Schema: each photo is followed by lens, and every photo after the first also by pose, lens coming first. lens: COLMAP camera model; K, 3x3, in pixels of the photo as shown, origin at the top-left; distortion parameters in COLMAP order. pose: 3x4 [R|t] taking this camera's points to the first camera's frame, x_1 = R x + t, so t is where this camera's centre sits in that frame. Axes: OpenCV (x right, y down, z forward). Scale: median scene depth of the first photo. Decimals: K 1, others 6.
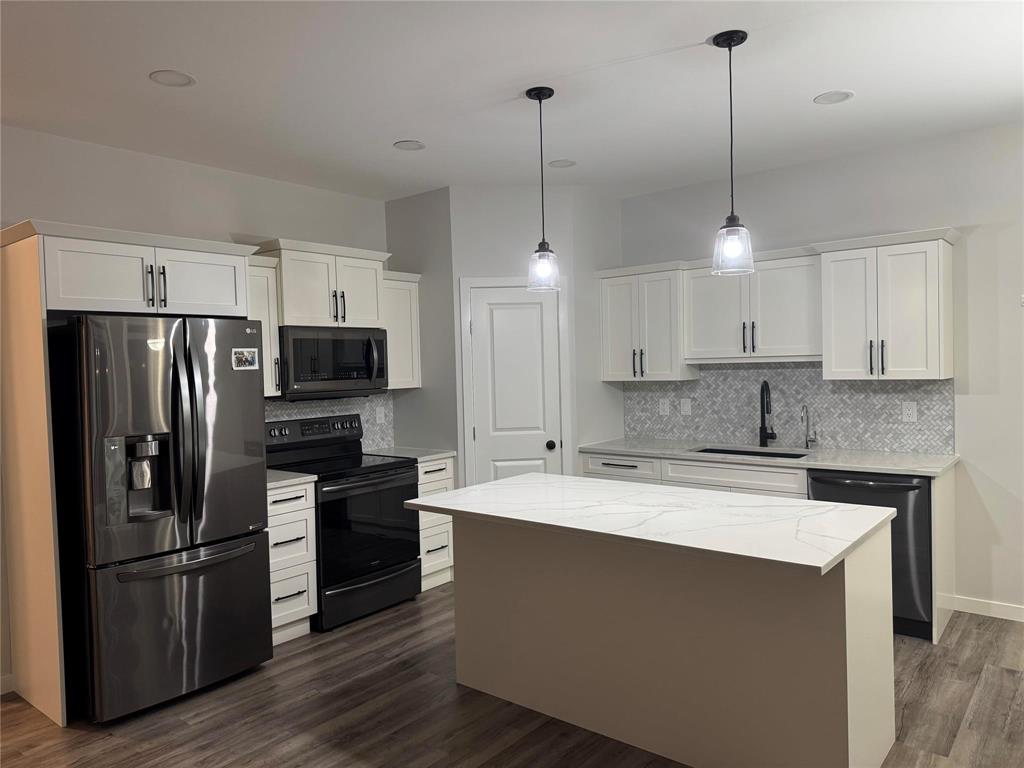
lens RADIAL K [[712.2, 0, 512.9], [0, 712.2, 379.4], [0, 0, 1]] dist [0.095788, -0.118190]
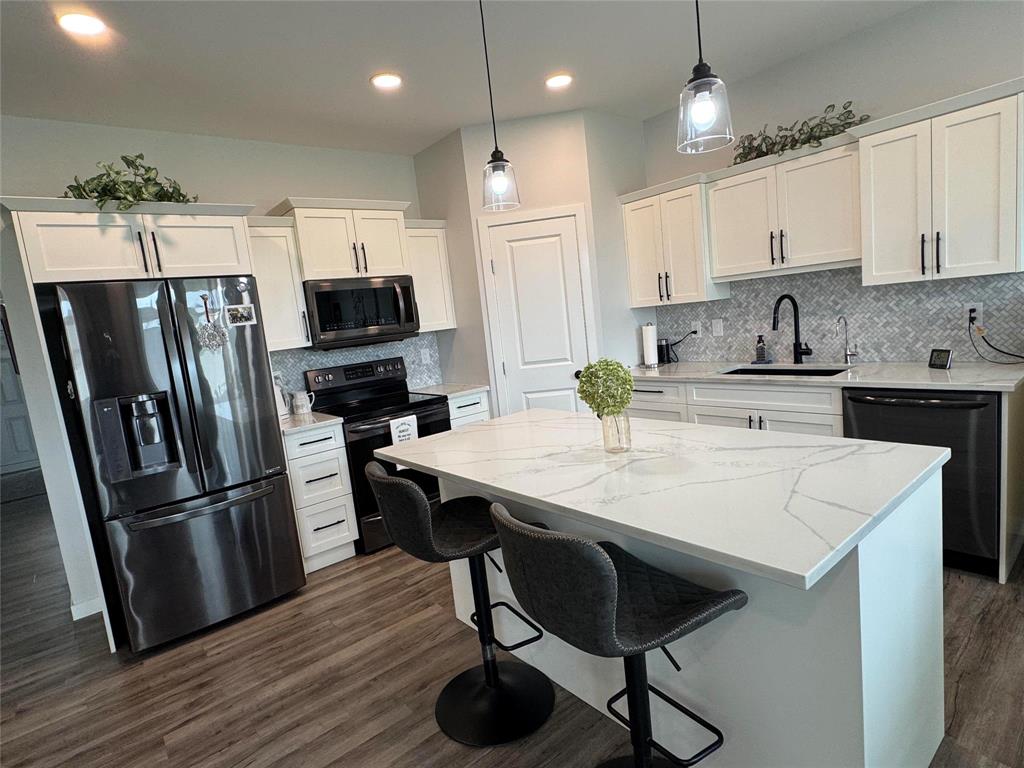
lens RADIAL K [[545.2, 0, 509.0], [0, 545.2, 385.3], [0, 0, 1]] dist [0.000623, -0.000778]
pose [[0.977280, -0.053341, -0.205132, 0.133760], [0.078207, 0.990272, 0.115088, 0.009867], [0.196998, -0.128516, 0.971944, 0.245389]]
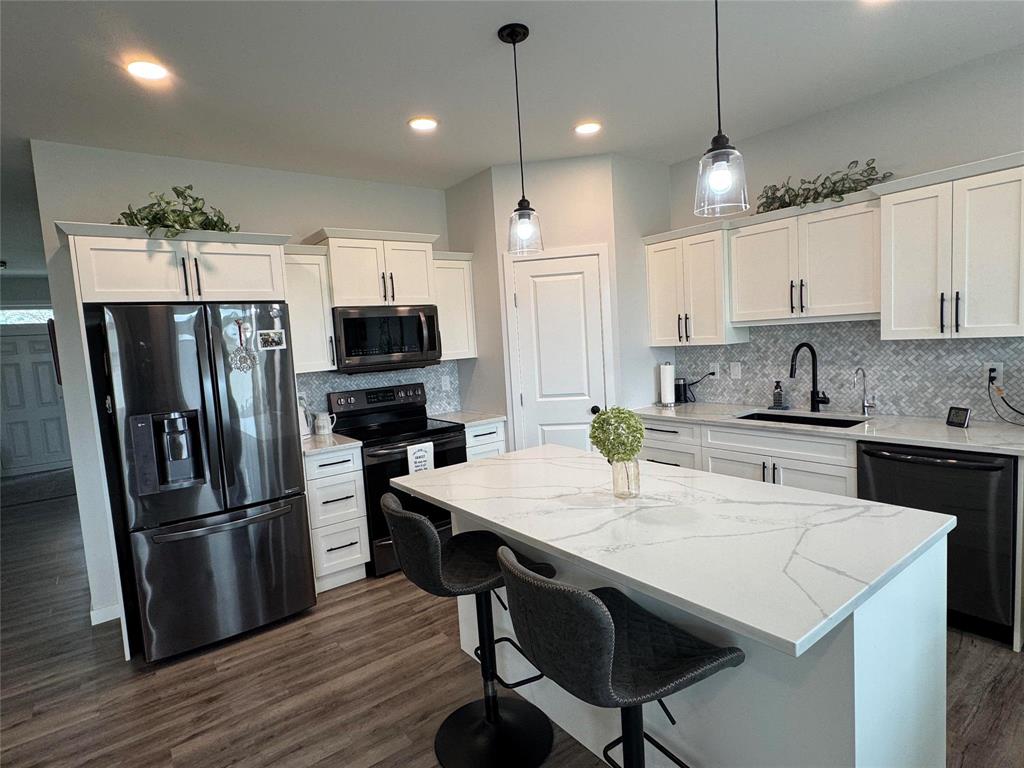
lens RADIAL K [[545.2, 0, 509.0], [0, 545.2, 385.3], [0, 0, 1]] dist [0.000623, -0.000778]
pose [[0.971148, -0.012669, -0.238140, 0.140529], [0.030875, 0.996863, 0.072877, -0.006960], [0.236470, -0.078126, 0.968493, 0.232296]]
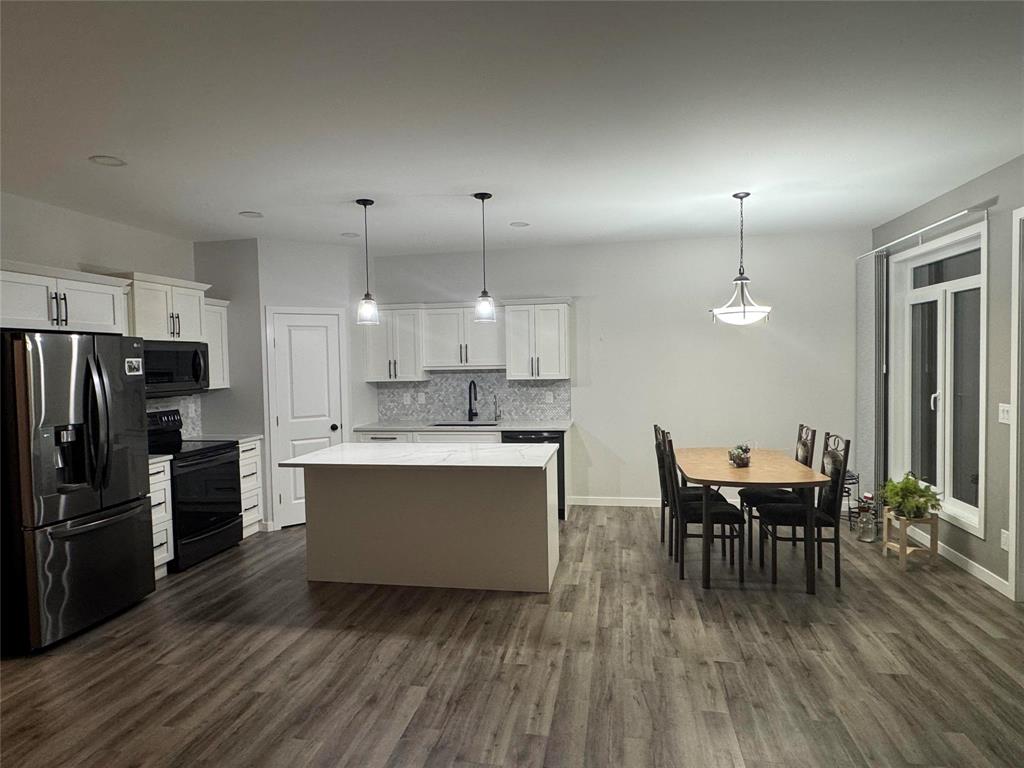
lens RADIAL K [[594.6, 0, 512.0], [0, 594.6, 384.0], [0, 0, 1]] dist [0.003408, 0.000750]
pose [[0.875321, -0.010334, 0.483431, -0.240512], [0.008189, 0.999945, 0.006547, 0.001772], [-0.483472, -0.001772, 0.875358, -0.238427]]
